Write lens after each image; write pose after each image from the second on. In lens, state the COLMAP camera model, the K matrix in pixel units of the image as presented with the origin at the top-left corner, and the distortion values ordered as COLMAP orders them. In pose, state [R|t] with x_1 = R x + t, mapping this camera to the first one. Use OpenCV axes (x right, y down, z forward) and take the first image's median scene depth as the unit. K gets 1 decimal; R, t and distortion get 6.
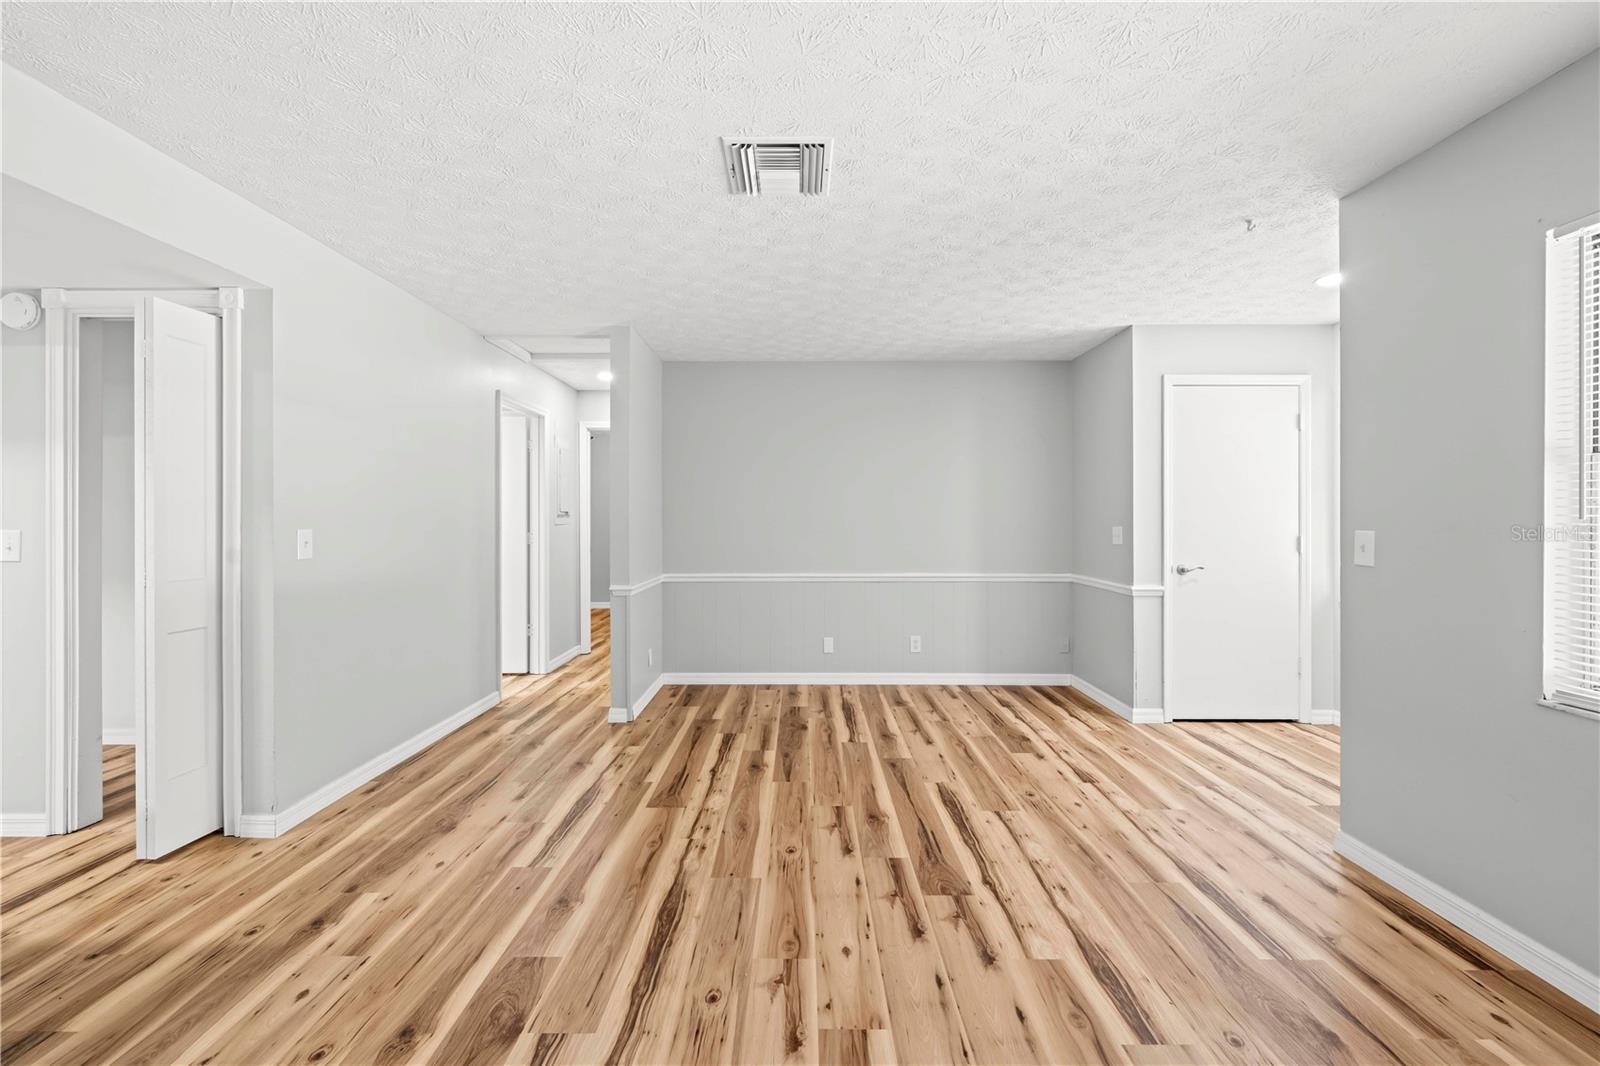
lens RADIAL K [[639.1, 0, 803.5], [0, 639.1, 519.4], [0, 0, 1]] dist [-0.000975, 0.000085]
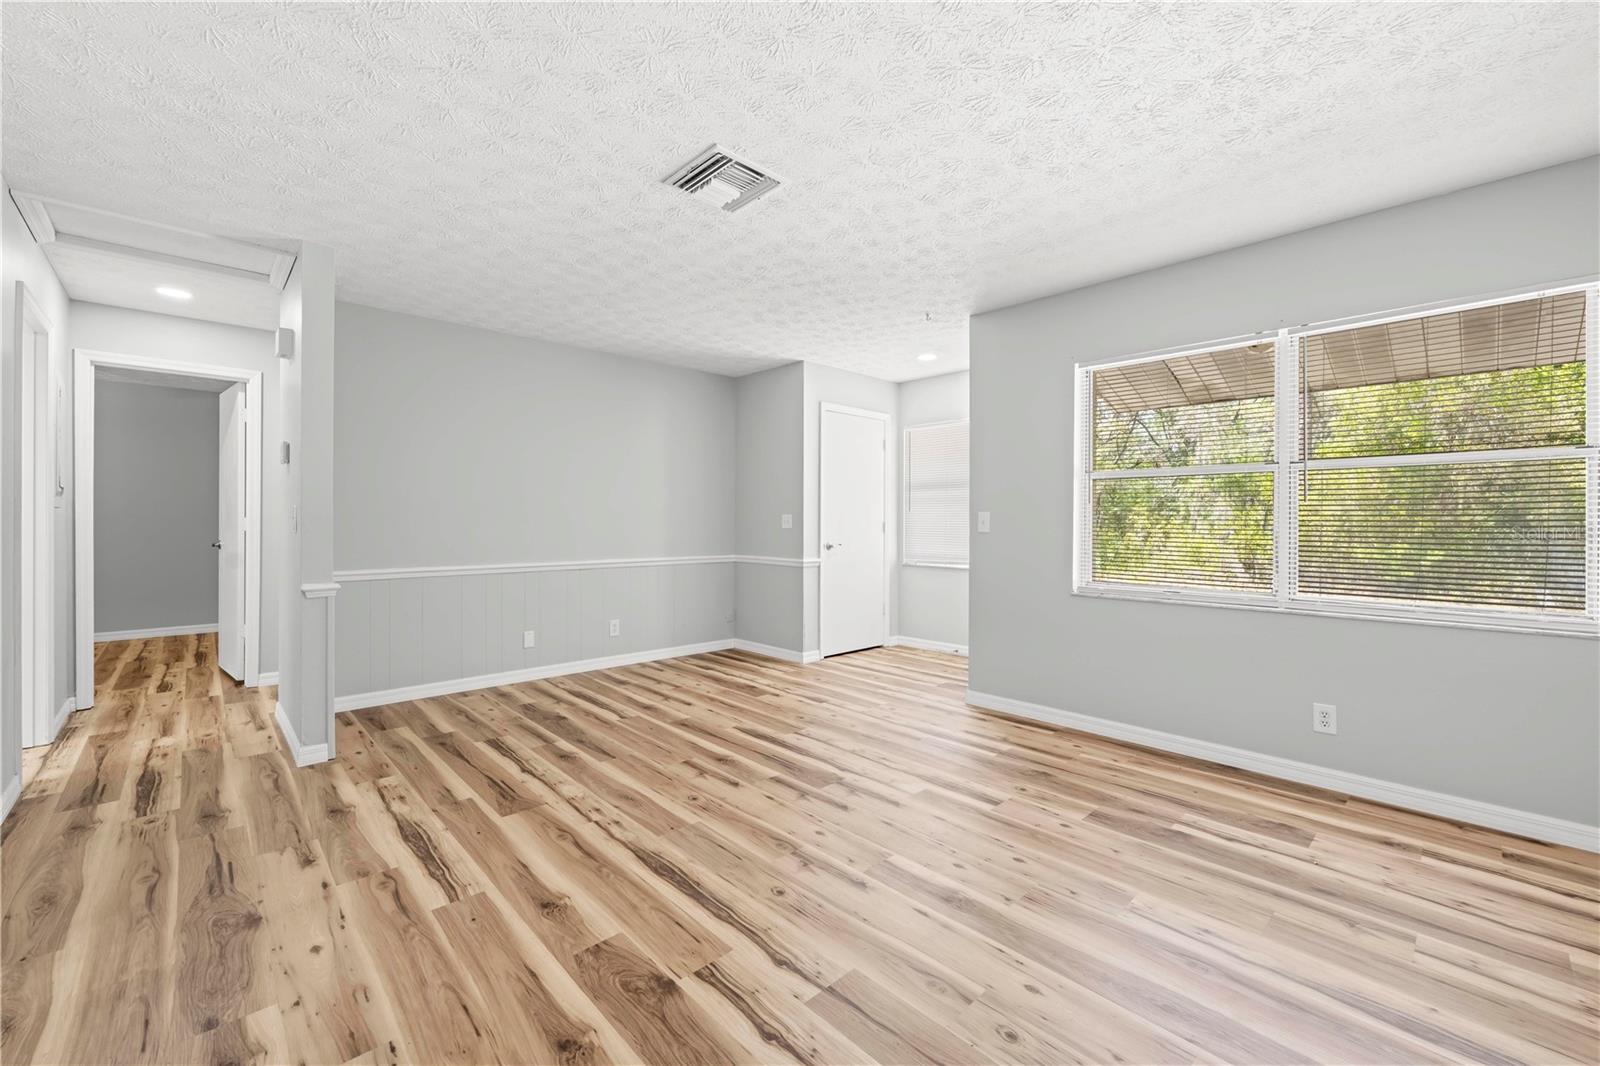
lens RADIAL K [[639.1, 0, 803.5], [0, 639.1, 519.4], [0, 0, 1]] dist [-0.000975, 0.000085]
pose [[0.726116, 0.005055, 0.687554, -0.563613], [-0.003970, 0.999987, -0.003159, 0.038605], [-0.687561, -0.000436, 0.726127, 0.068008]]
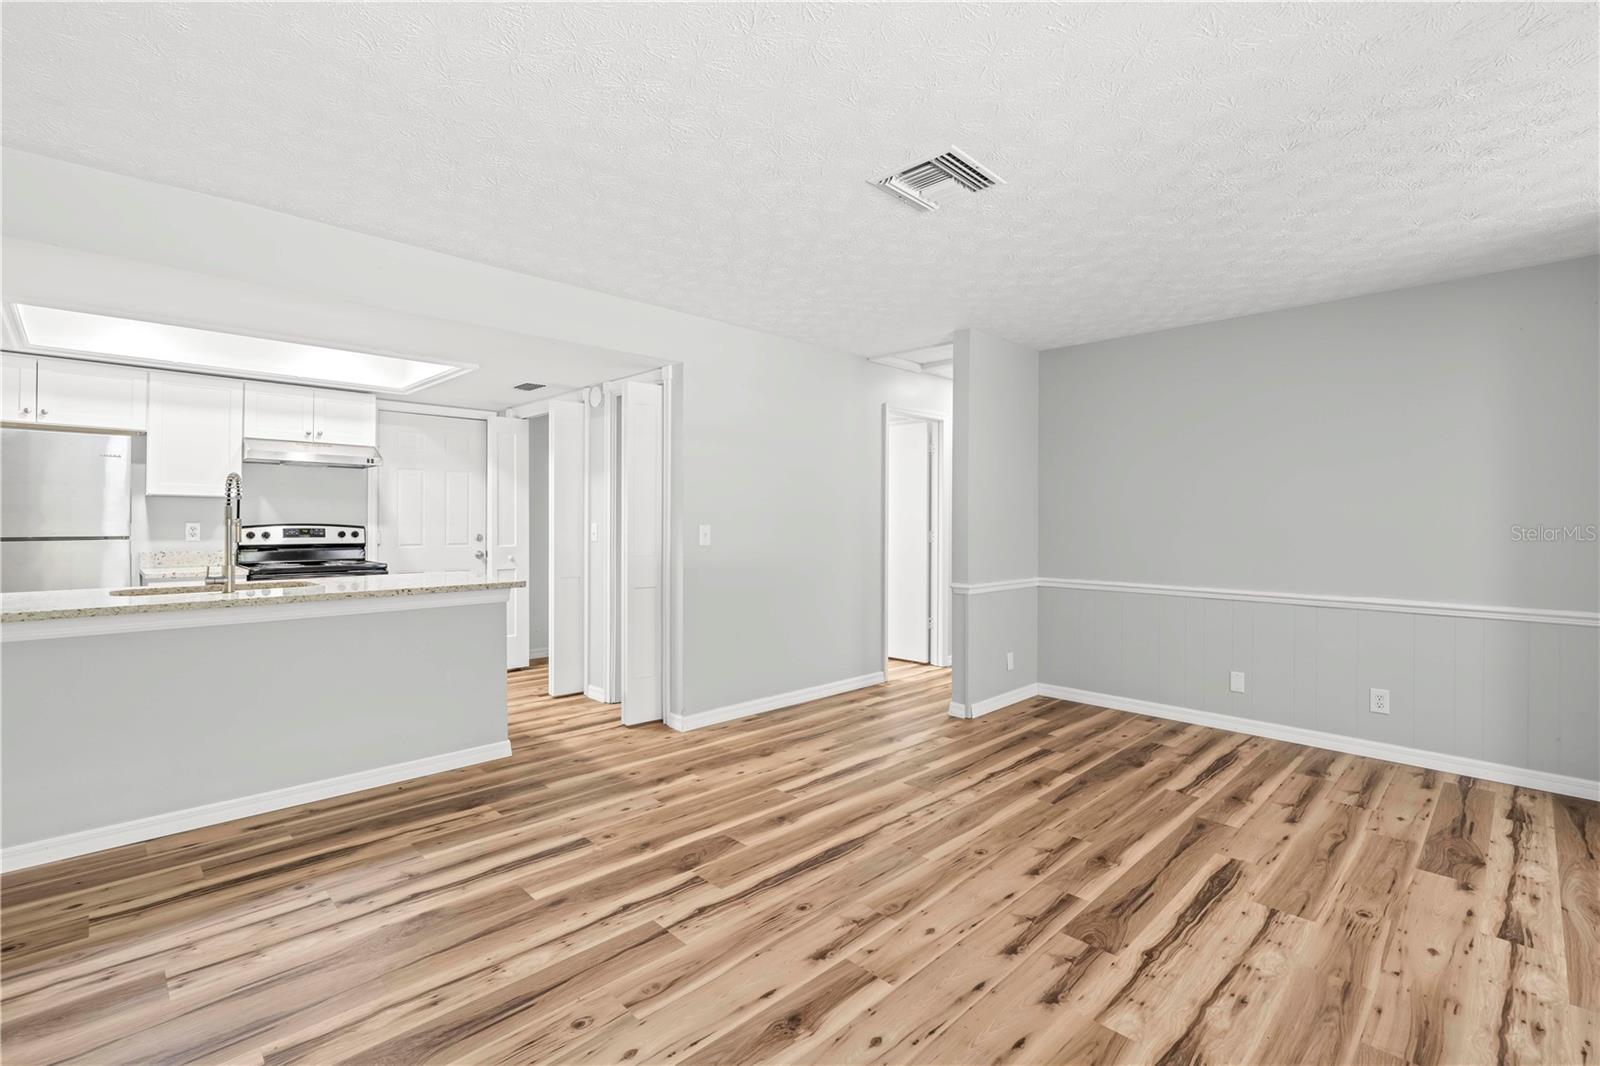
lens RADIAL K [[720.8, 0, 808.2], [0, 720.8, 524.2], [0, 0, 1]] dist [-0.001710, 0.000189]
pose [[0.709455, 0.008944, -0.704694, 0.508614], [-0.004778, 0.999958, 0.007881, 0.000533], [0.704735, -0.002224, 0.709468, 0.015328]]
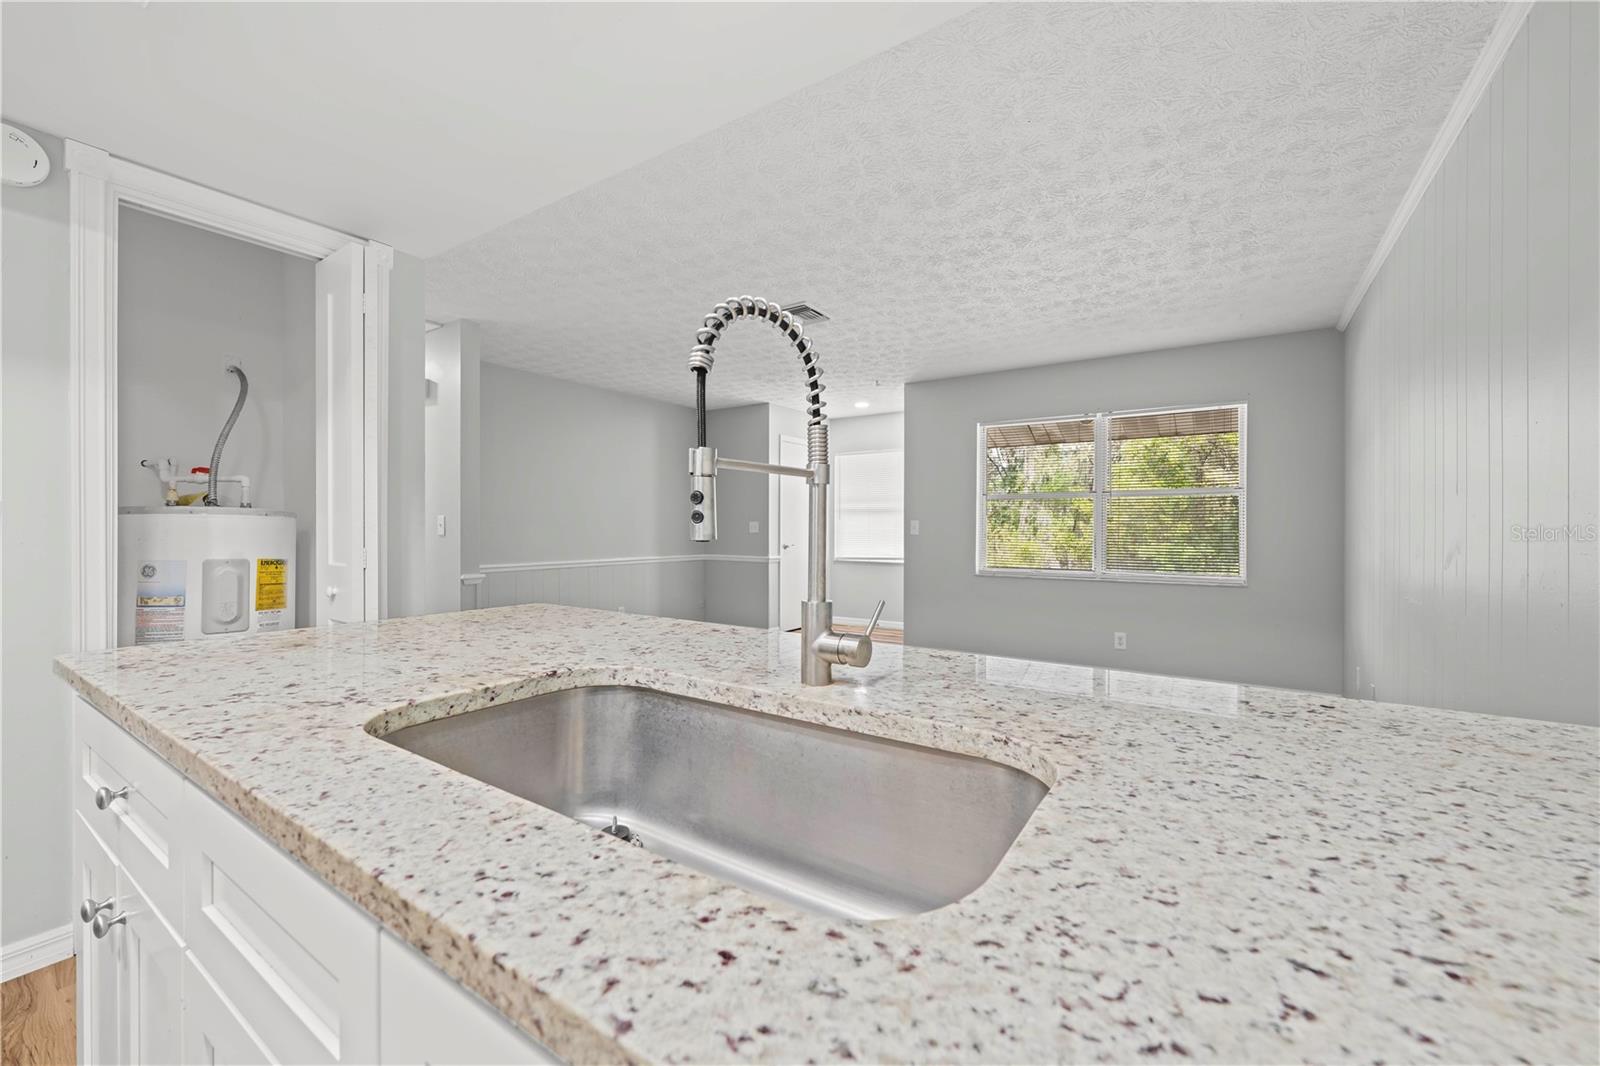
lens RADIAL K [[625.8, 0, 802.0], [0, 625.8, 527.4], [0, 0, 1]] dist [-0.000727, -0.000061]
pose [[0.560142, 0.001531, 0.828395, -1.181020], [-0.002760, 0.999996, 0.000018, 0.038479], [-0.828392, -0.002297, 0.560144, -0.003043]]
